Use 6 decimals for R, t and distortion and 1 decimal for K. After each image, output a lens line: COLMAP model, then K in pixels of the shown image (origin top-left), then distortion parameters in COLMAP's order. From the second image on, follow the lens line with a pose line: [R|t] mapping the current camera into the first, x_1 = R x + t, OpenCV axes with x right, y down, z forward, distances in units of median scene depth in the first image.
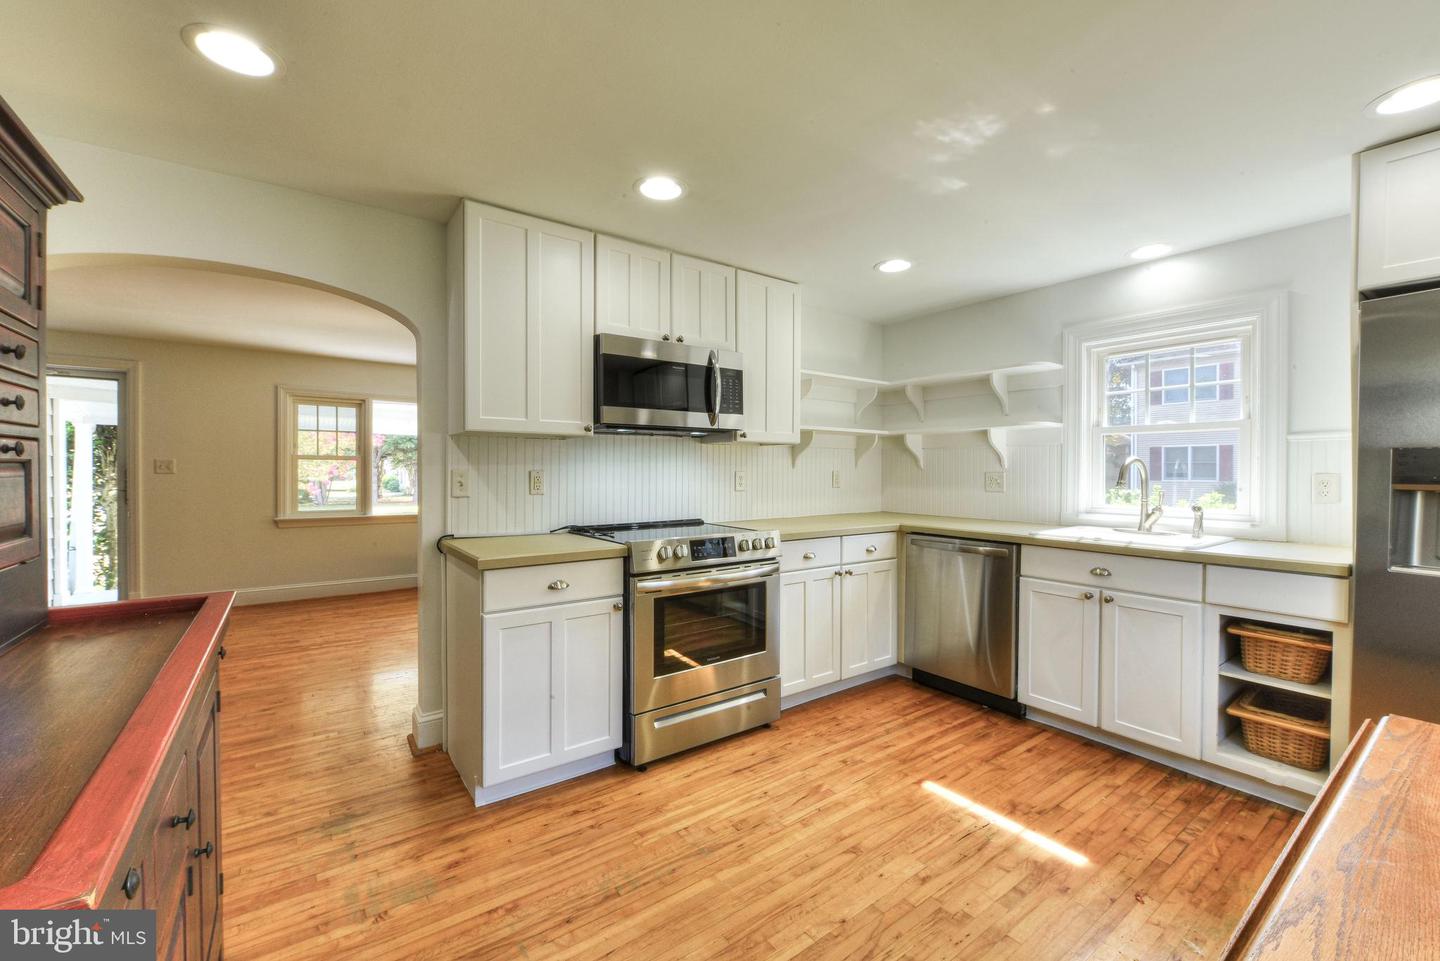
lens RADIAL K [[570.7, 0, 720.0], [0, 570.7, 480.5], [0, 0, 1]] dist [-0.000221, 0.000052]
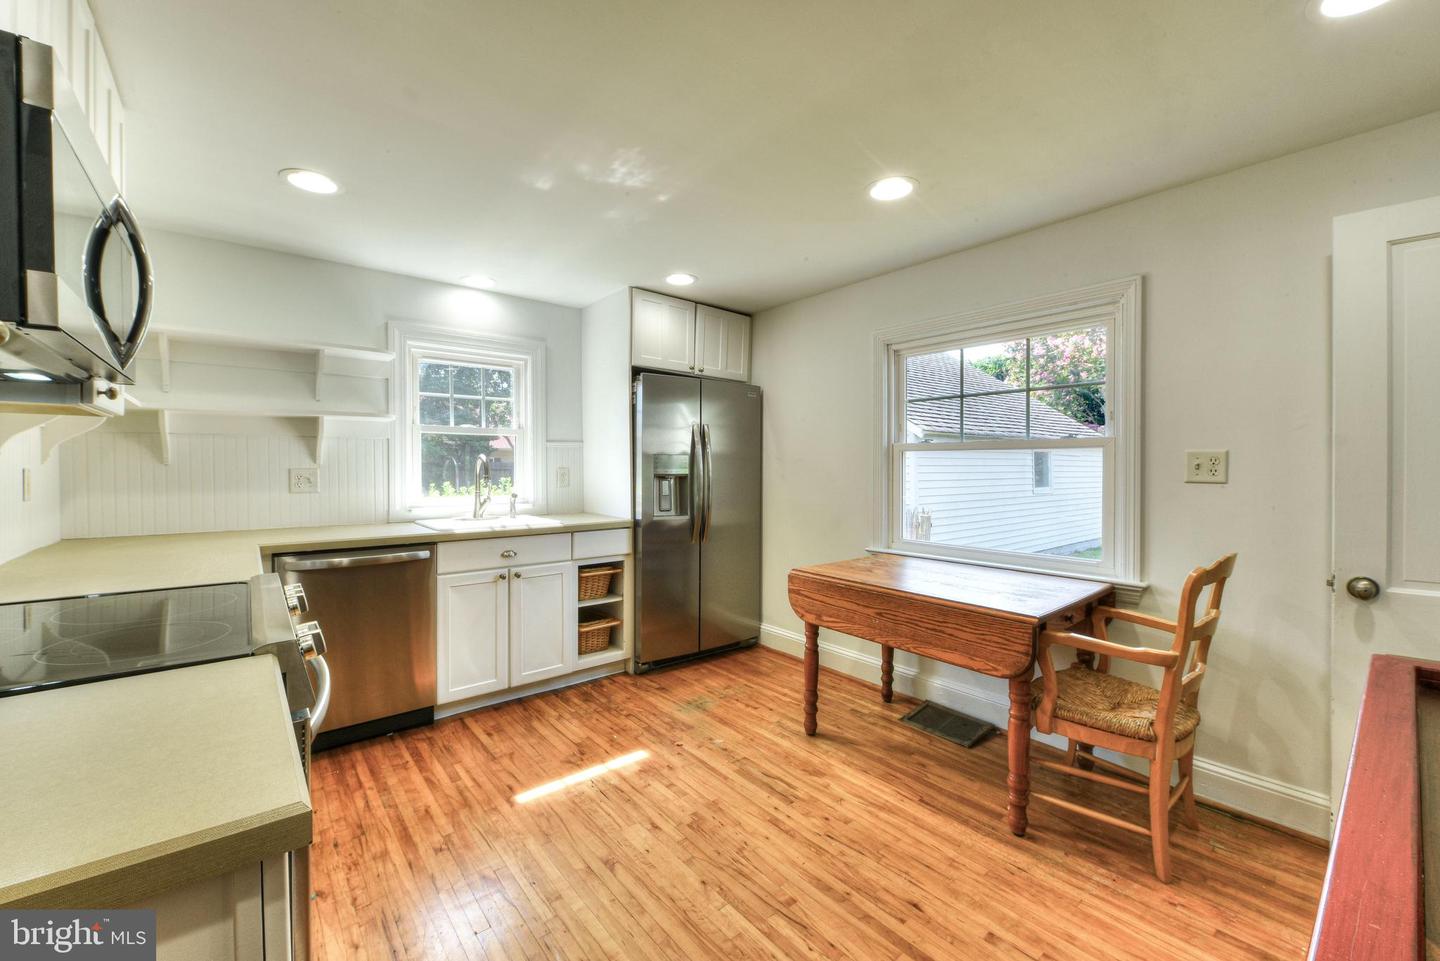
lens RADIAL K [[644.9, 0, 664.5], [0, 644.9, 480.4], [0, 0, 1]] dist [-0.001465, -0.000238]
pose [[-0.062253, -0.025467, 0.997735, -0.667580], [0.017417, 0.999494, 0.026599, -0.019286], [-0.997908, 0.019033, -0.061778, 0.768462]]
